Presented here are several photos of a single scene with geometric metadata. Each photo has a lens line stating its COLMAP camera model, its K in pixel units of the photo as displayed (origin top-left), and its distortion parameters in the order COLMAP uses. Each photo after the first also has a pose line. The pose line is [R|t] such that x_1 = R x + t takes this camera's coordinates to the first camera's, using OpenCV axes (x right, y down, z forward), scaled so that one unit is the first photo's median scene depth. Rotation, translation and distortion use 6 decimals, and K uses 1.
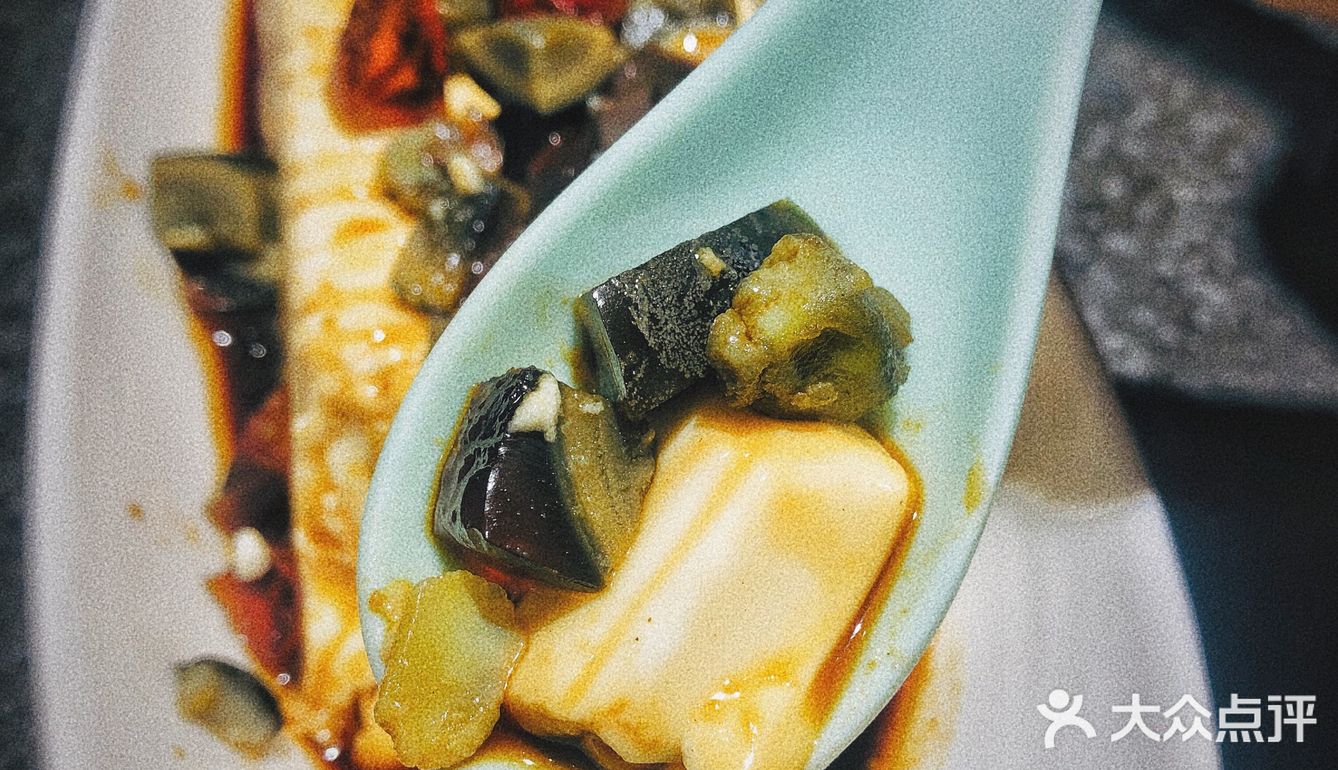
lens RADIAL K [[1083.2, 0, 669.0], [0, 1083.2, 385.0], [0, 0, 1]] dist [0.000469, 0.000419]
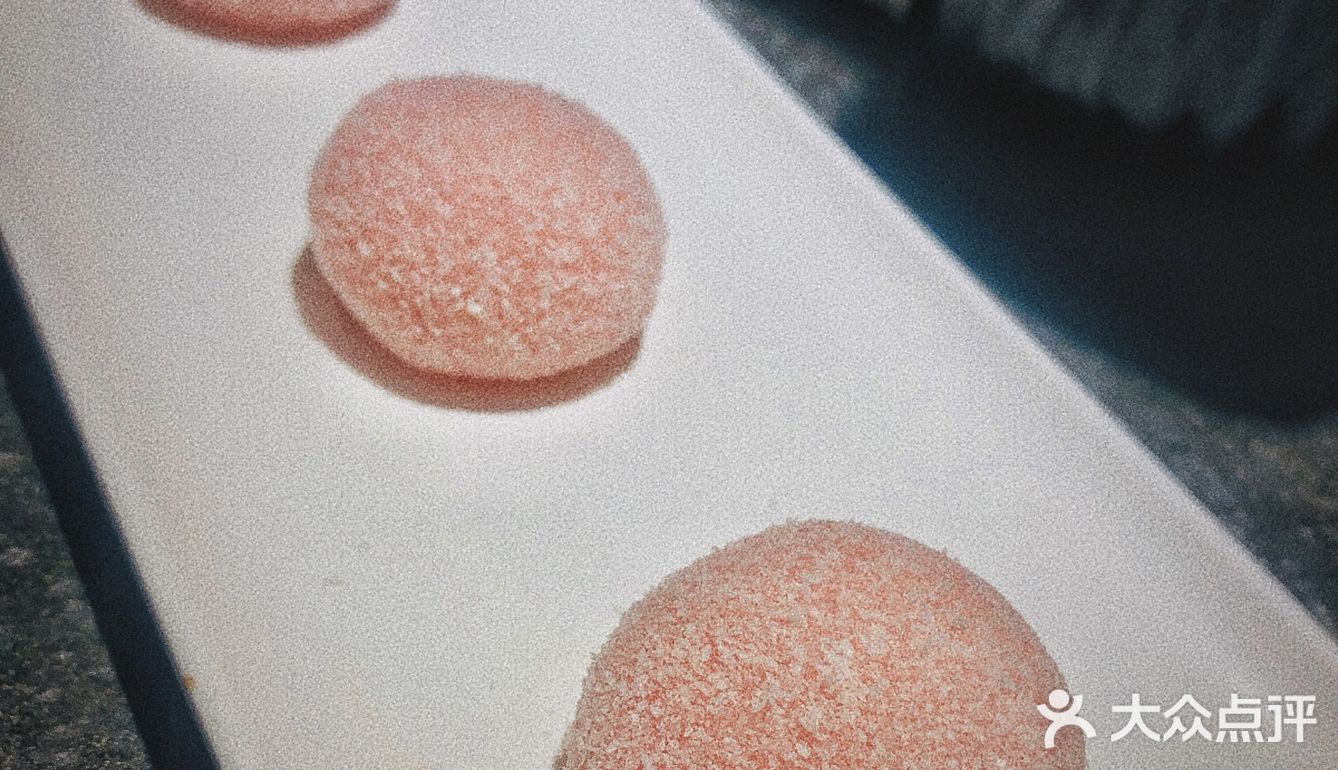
lens RADIAL K [[1083.2, 0, 669.0], [0, 1083.2, 385.0], [0, 0, 1]] dist [0.000469, 0.000419]
pose [[1.000000, -0.000156, -0.000612, 0.708437], [0.000156, 1.000000, 0.000064, -0.000002], [0.000612, -0.000064, 1.000000, 0.000190]]
